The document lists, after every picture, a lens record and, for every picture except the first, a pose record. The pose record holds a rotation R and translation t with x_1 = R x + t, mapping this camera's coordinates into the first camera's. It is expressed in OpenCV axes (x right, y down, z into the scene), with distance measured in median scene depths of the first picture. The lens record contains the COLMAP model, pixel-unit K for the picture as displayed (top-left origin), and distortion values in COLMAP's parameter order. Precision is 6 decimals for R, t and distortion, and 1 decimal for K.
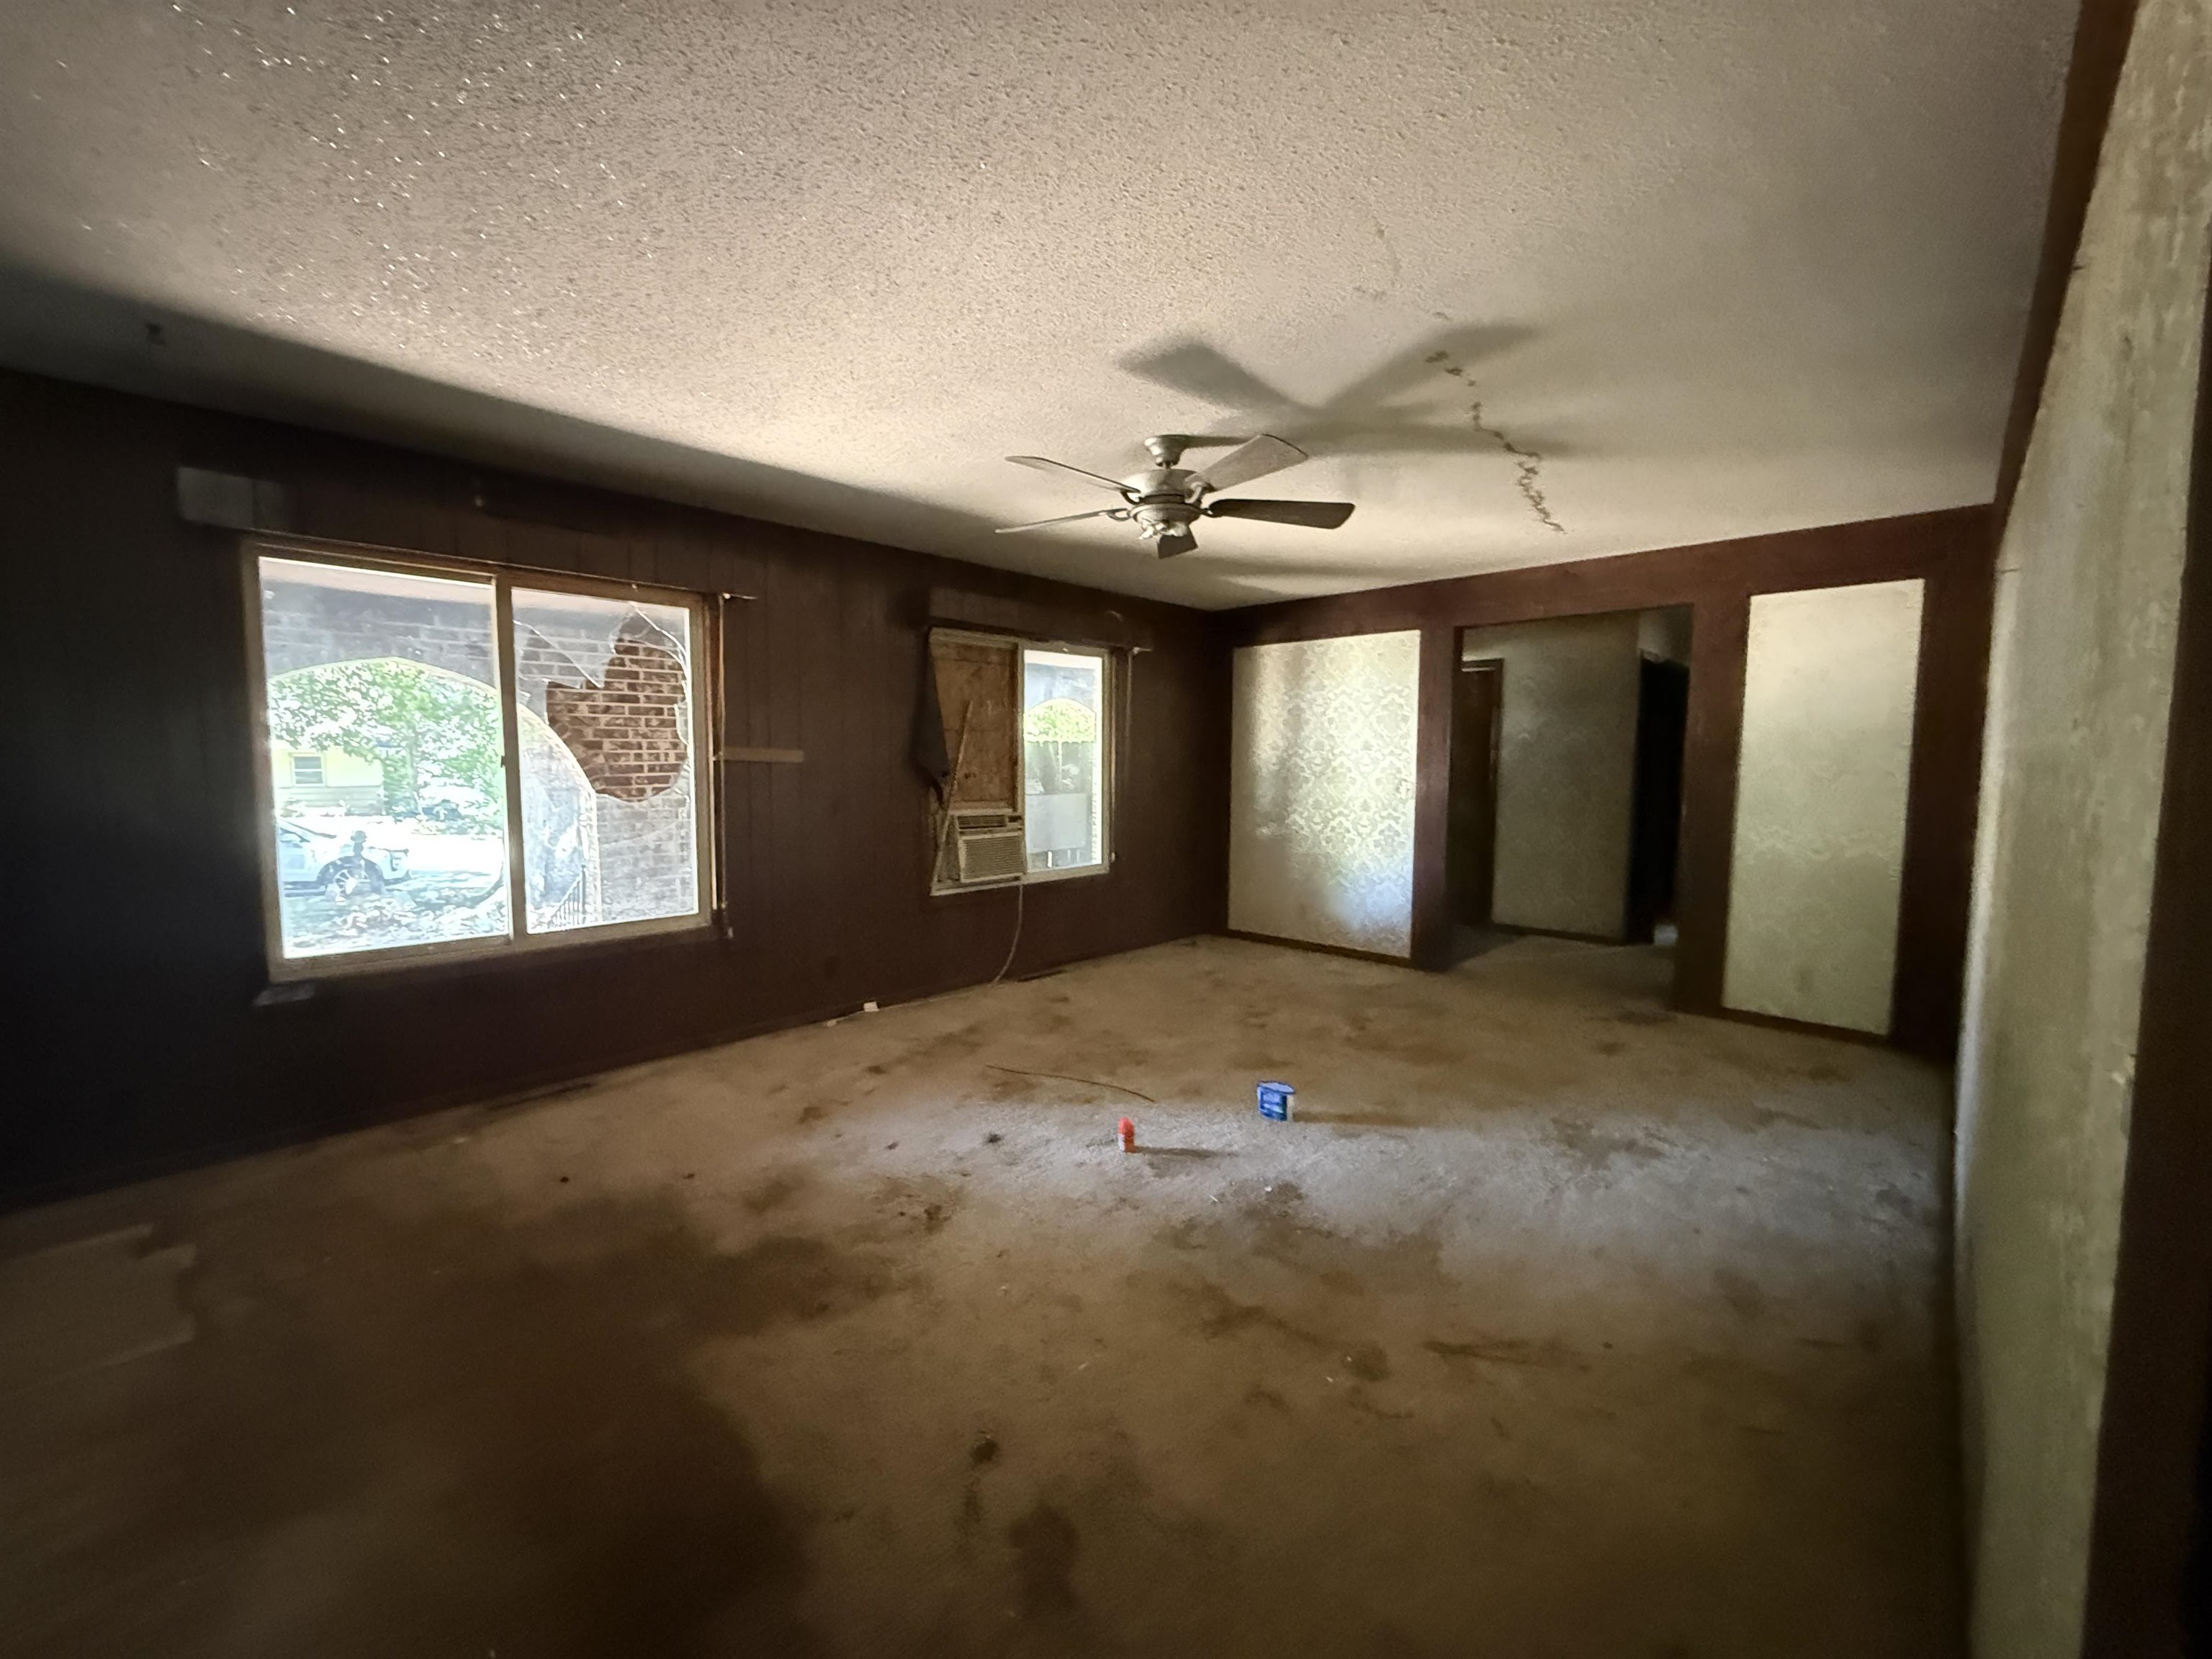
lens RADIAL K [[890.2, 0, 1095.0], [0, 890.2, 827.1], [0, 0, 1]] dist [0.008849, -0.000227]
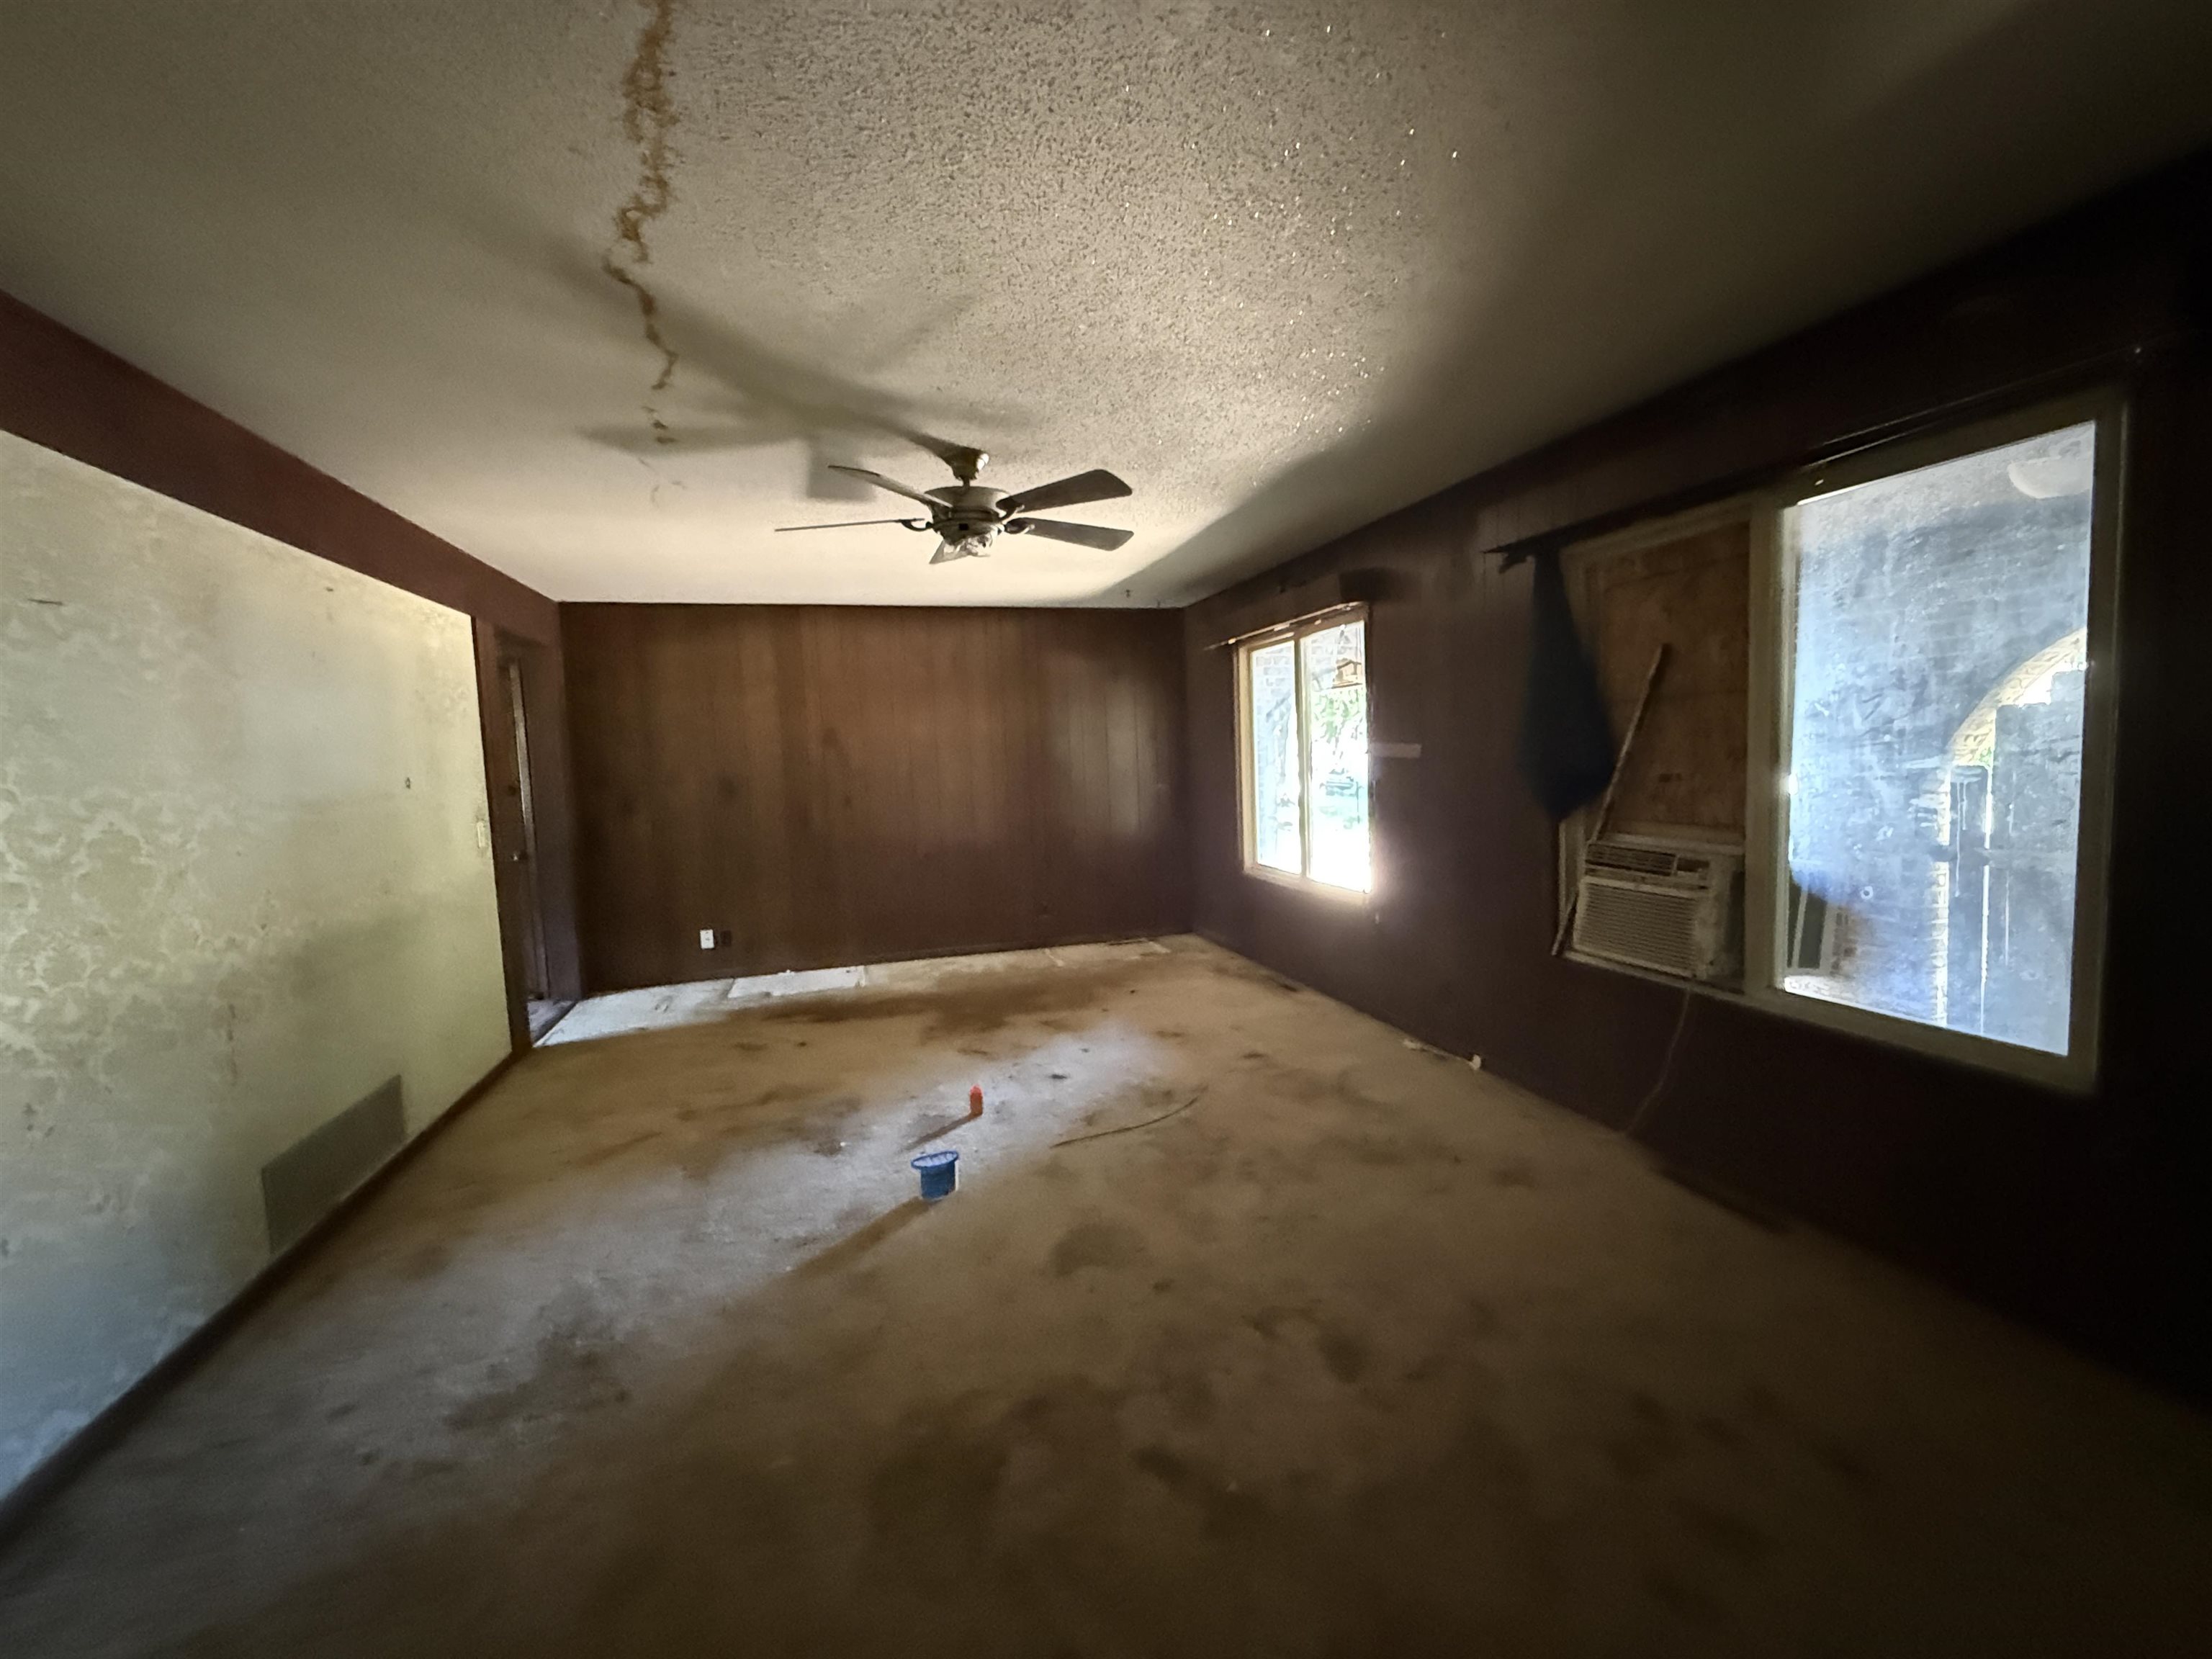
lens RADIAL K [[890.2, 0, 1097.6], [0, 890.2, 828.3], [0, 0, 1]] dist [0.008849, -0.000227]
pose [[-0.499707, 0.085766, -0.861938, 0.895788], [-0.032269, 0.992552, 0.117471, -0.136637], [0.865593, 0.086515, -0.493218, 1.640500]]
